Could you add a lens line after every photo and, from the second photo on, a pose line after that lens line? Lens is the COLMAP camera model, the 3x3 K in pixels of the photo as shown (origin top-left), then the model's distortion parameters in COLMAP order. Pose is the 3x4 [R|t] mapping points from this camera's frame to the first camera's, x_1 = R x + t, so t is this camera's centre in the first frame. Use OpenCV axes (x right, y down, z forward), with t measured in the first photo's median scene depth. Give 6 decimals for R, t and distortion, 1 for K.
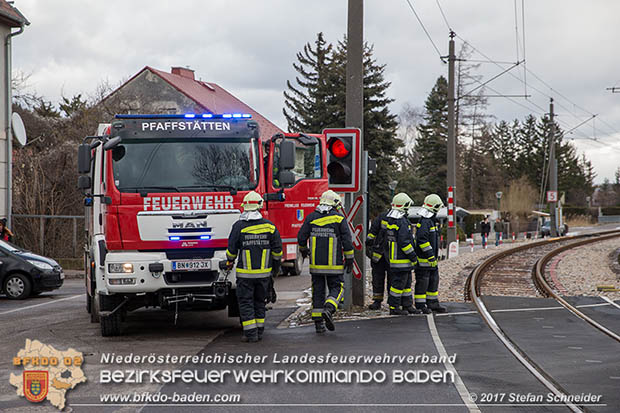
lens RADIAL K [[1283.0, 0, 307.9], [0, 1283.0, 209.3], [0, 0, 1]] dist [0.317732, 0.000000]
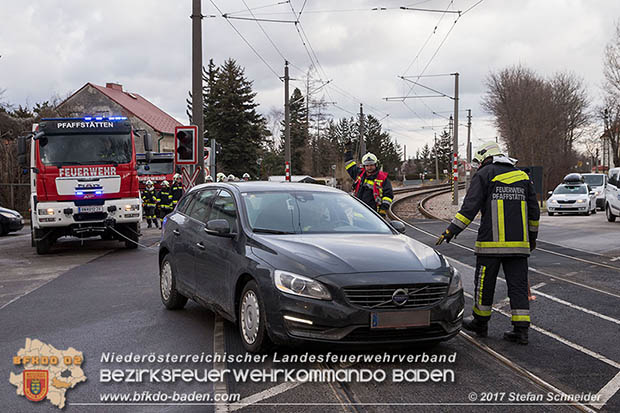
lens RADIAL K [[877.0, 0, 304.7], [0, 877.0, 199.6], [0, 0, 1]] dist [0.102604, 0.000000]
pose [[0.994420, -0.017711, 0.103994, 0.026989], [0.015192, 0.999573, 0.024960, 0.002806], [-0.104392, -0.023241, 0.994265, -0.063504]]
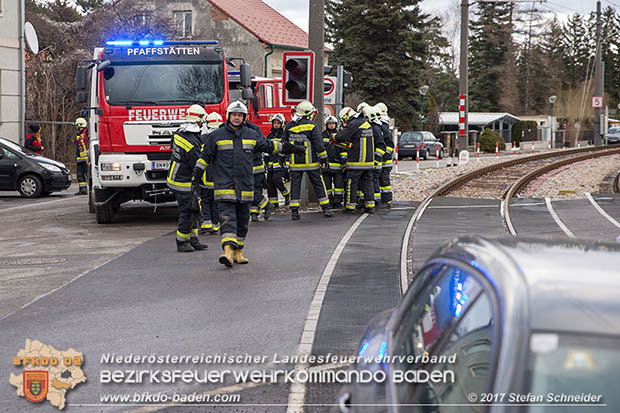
lens RADIAL K [[1443.5, 0, 271.6], [0, 1443.5, 179.2], [0, 0, 1]] dist [0.261116, 0.000000]
pose [[0.998414, 0.006313, -0.055951, 0.035437], [-0.003793, 0.998979, 0.045023, -0.002390], [0.056178, -0.044739, 0.997418, -0.153111]]
